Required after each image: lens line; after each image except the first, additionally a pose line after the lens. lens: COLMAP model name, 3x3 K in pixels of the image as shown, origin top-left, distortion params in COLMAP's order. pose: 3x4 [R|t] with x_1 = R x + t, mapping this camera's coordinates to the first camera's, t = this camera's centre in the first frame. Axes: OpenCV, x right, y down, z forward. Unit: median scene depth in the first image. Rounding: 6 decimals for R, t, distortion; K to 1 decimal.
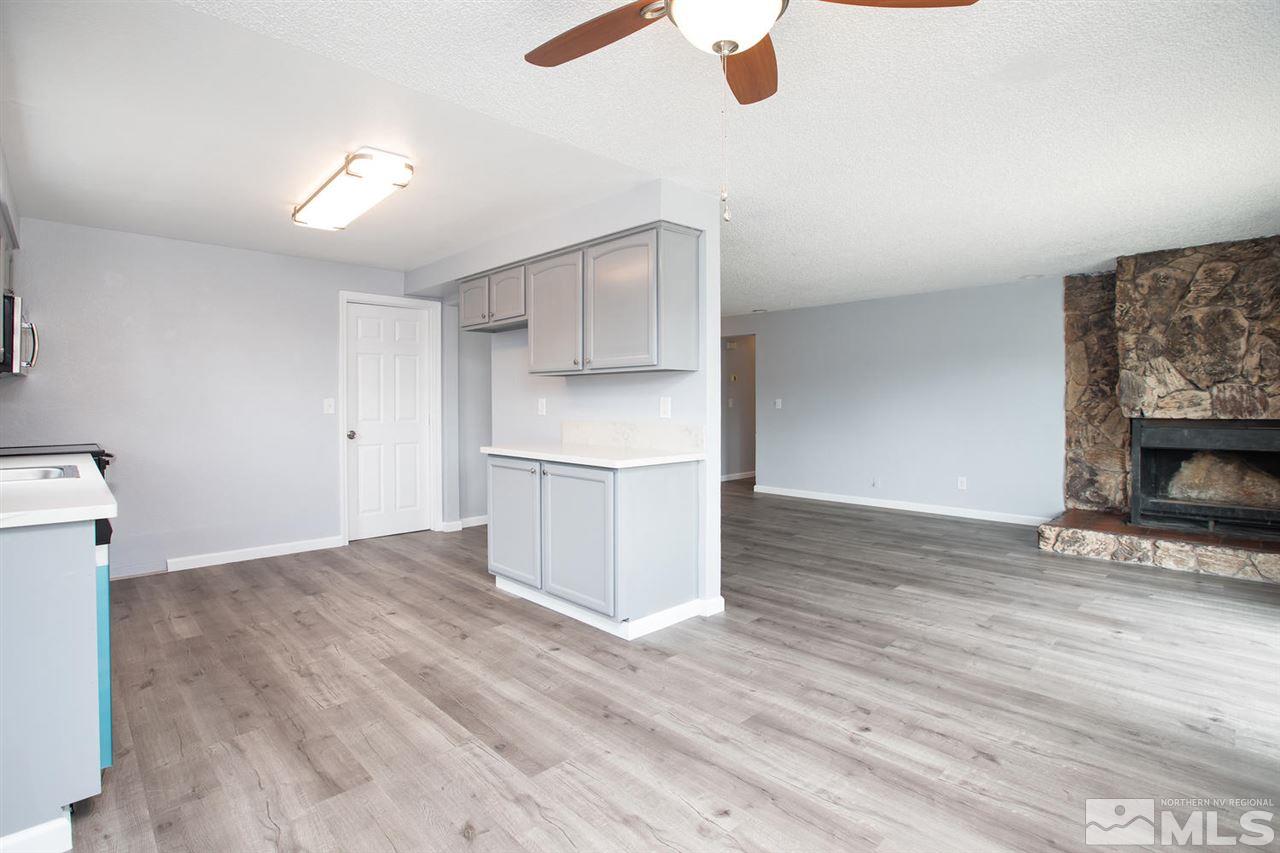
lens RADIAL K [[603.6, 0, 636.3], [0, 603.6, 408.6], [0, 0, 1]] dist [-0.028968, 0.006540]
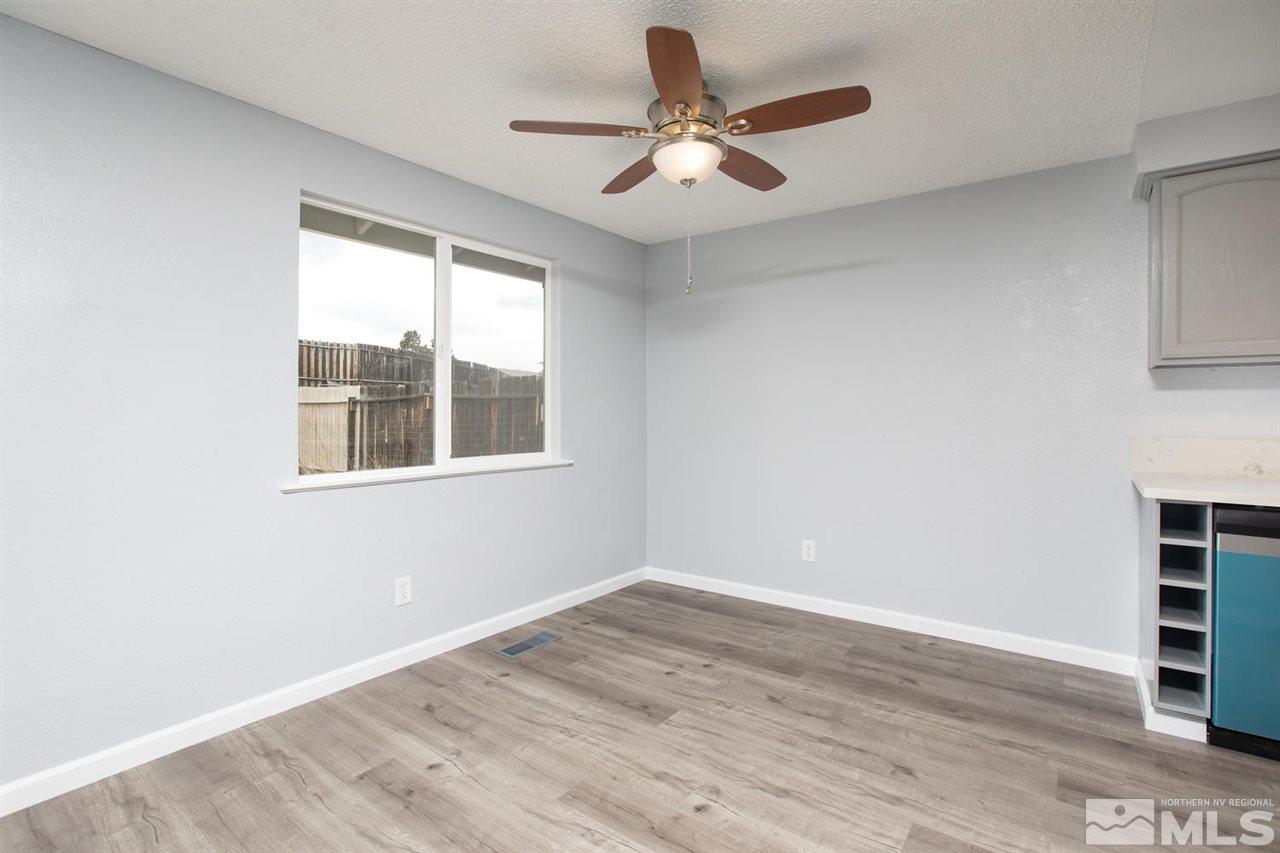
lens RADIAL K [[603.6, 0, 636.3], [0, 603.6, 408.6], [0, 0, 1]] dist [-0.028968, 0.006540]
pose [[-0.988954, 0.001509, -0.148214, 0.195985], [-0.000252, 0.999930, 0.011864, -0.012908], [0.148222, 0.011771, -0.988884, 0.958125]]
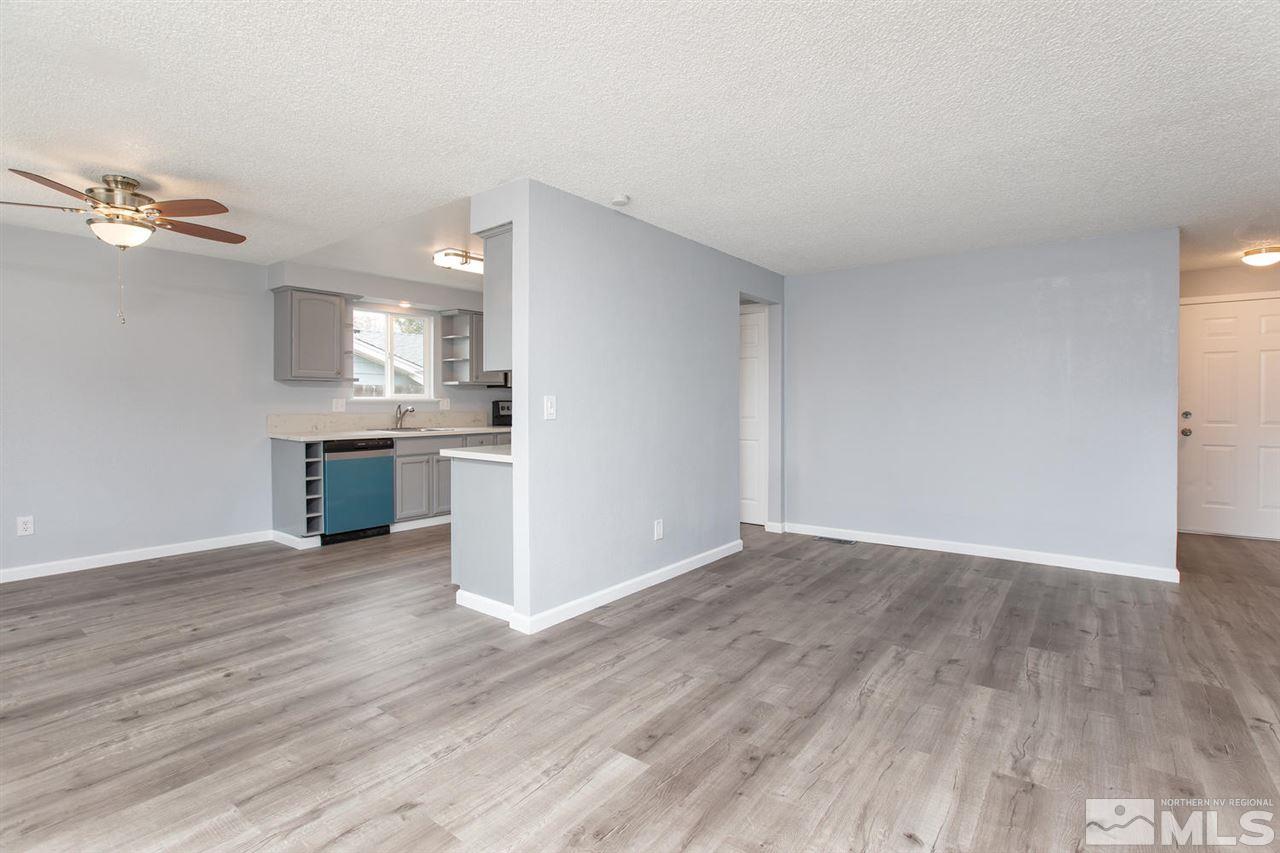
lens RADIAL K [[603.6, 0, 636.3], [0, 603.6, 408.6], [0, 0, 1]] dist [-0.028968, 0.006540]
pose [[0.144567, 0.013182, -0.989407, 1.007602], [-0.014239, 0.999835, 0.011240, -0.012681], [0.989393, 0.012464, 0.144731, 0.982789]]
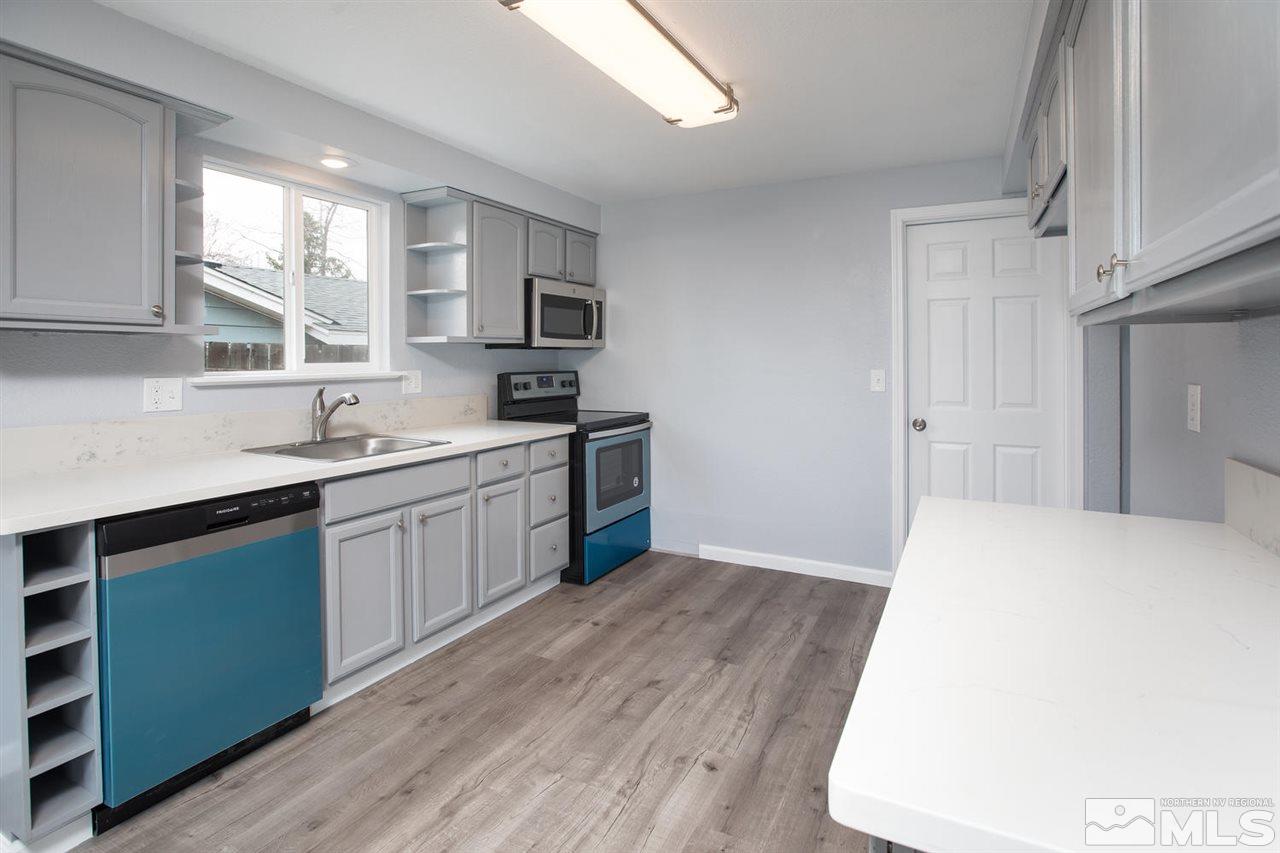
lens RADIAL K [[619.4, 0, 653.6], [0, 619.4, 365.4], [0, 0, 1]] dist [-0.048844, 0.022958]
pose [[0.318935, 0.010371, -0.947720, 0.101190], [-0.009695, 0.999924, 0.007680, -0.033134], [0.947727, 0.006739, 0.319011, 0.720075]]
